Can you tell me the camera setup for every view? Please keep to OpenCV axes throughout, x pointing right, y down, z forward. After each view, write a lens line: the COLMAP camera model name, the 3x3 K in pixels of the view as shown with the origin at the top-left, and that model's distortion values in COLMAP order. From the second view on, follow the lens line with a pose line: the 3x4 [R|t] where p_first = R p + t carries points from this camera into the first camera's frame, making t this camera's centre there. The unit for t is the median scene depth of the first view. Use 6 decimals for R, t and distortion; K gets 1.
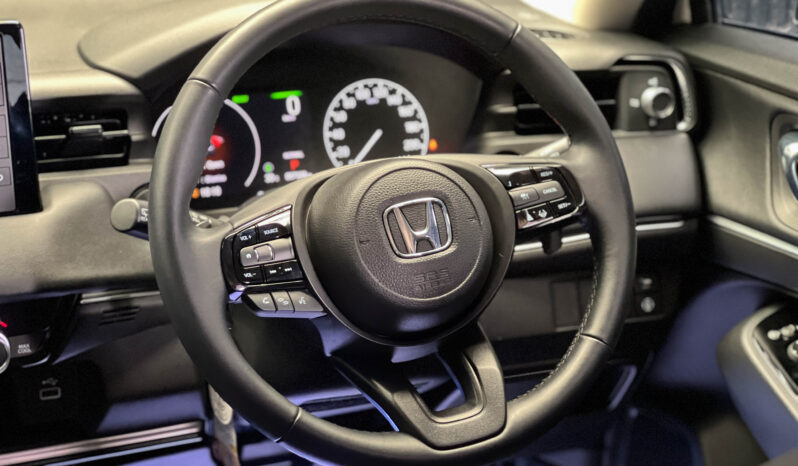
lens RADIAL K [[2681.4, 0, 399.0], [0, 2681.4, 233.0], [0, 0, 1]] dist [-0.107101, 10.006434]
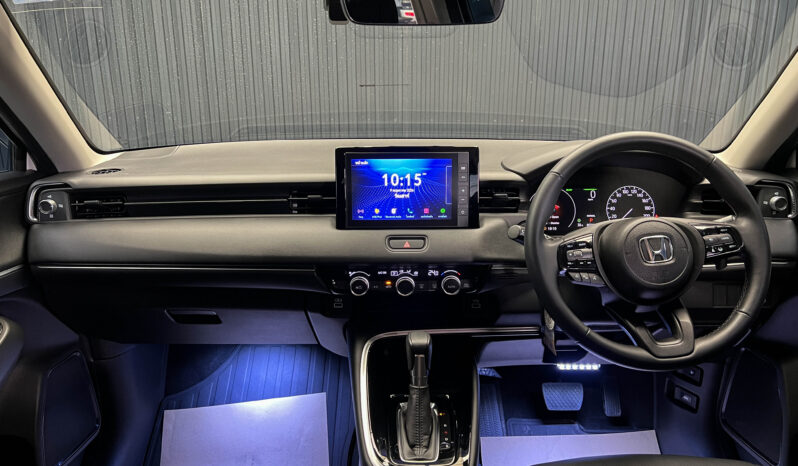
lens RADIAL K [[456.9, 0, 399.0], [0, 456.9, 233.0], [0, 0, 1]] dist [-0.033774, 0.001153]
pose [[0.936129, 0.079989, -0.342440, -0.060269], [-0.111822, 0.990953, -0.074217, 0.033551], [0.333405, 0.107769, 0.936604, 0.594472]]
